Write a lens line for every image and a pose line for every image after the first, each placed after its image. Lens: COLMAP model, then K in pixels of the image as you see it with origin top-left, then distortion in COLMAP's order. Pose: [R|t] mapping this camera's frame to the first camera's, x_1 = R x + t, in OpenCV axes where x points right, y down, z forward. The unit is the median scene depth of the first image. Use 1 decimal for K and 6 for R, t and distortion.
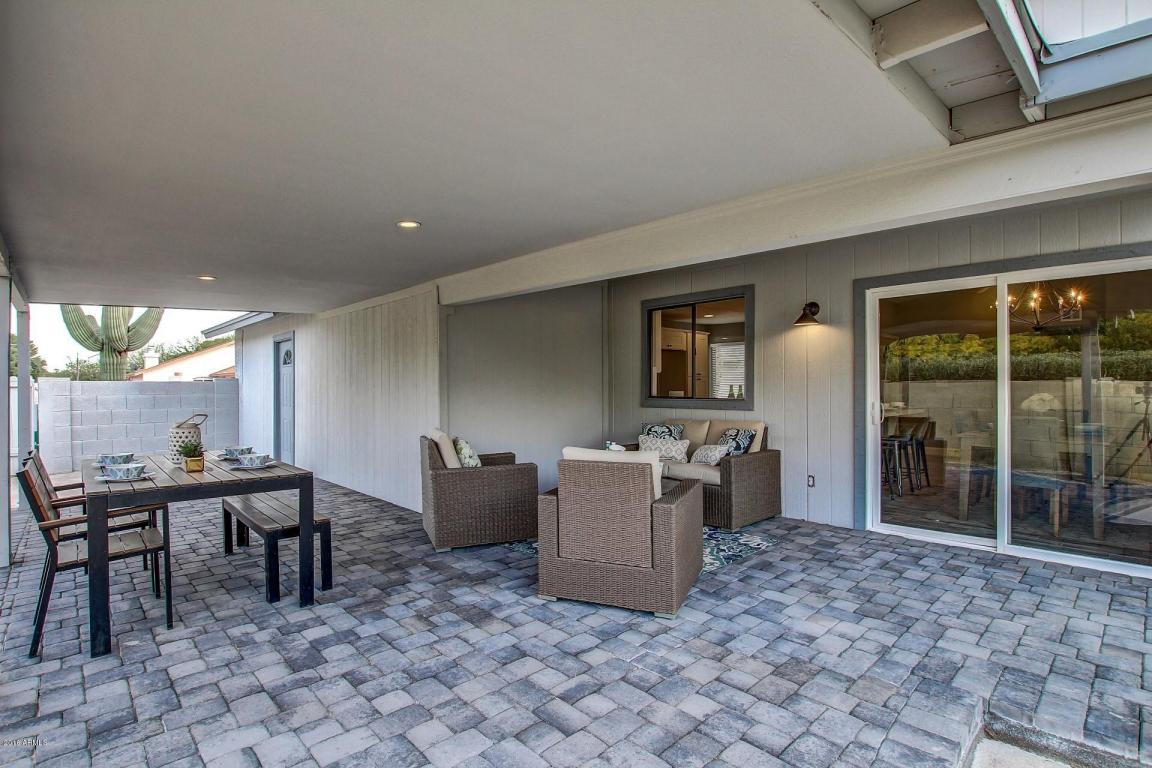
lens RADIAL K [[537.9, 0, 570.7], [0, 537.9, 389.2], [0, 0, 1]] dist [-0.026597, 0.000250]
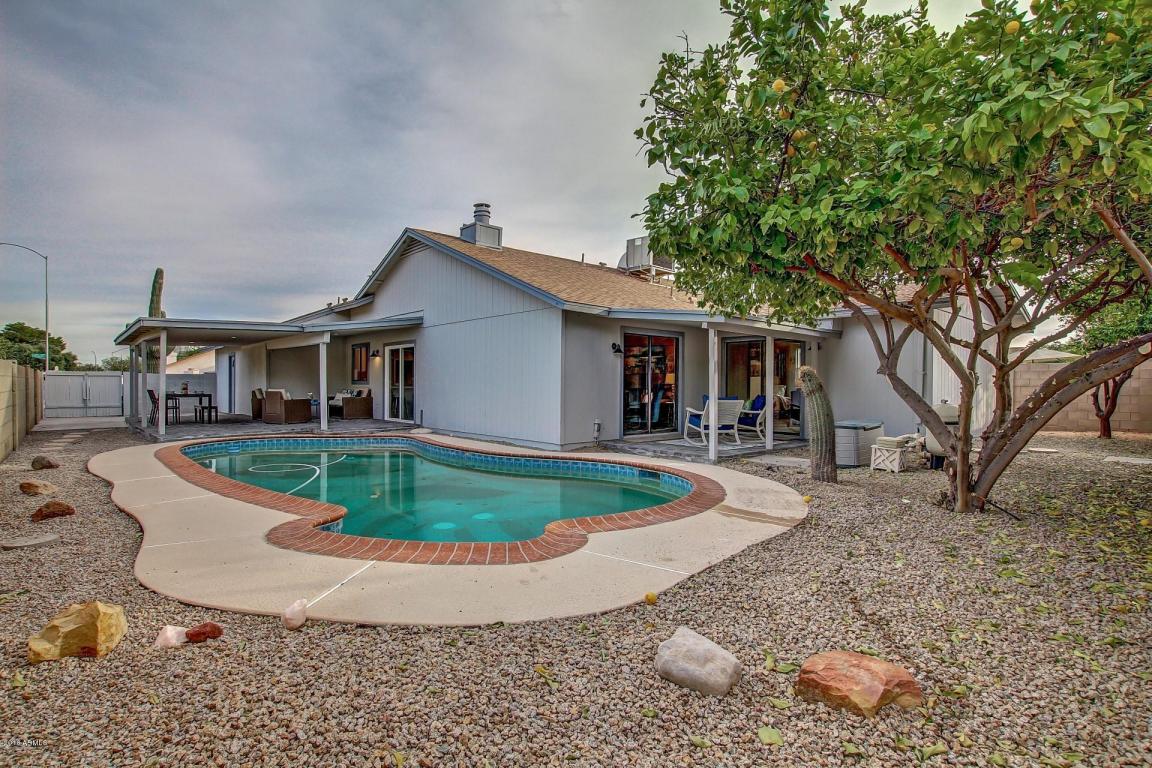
lens RADIAL K [[537.9, 0, 570.7], [0, 537.9, 389.2], [0, 0, 1]] dist [-0.026597, 0.000250]
pose [[0.999788, 0.004833, -0.020005, 1.690948], [-0.004650, 0.999947, 0.009224, 0.037914], [0.020048, -0.009129, 0.999757, -2.196866]]
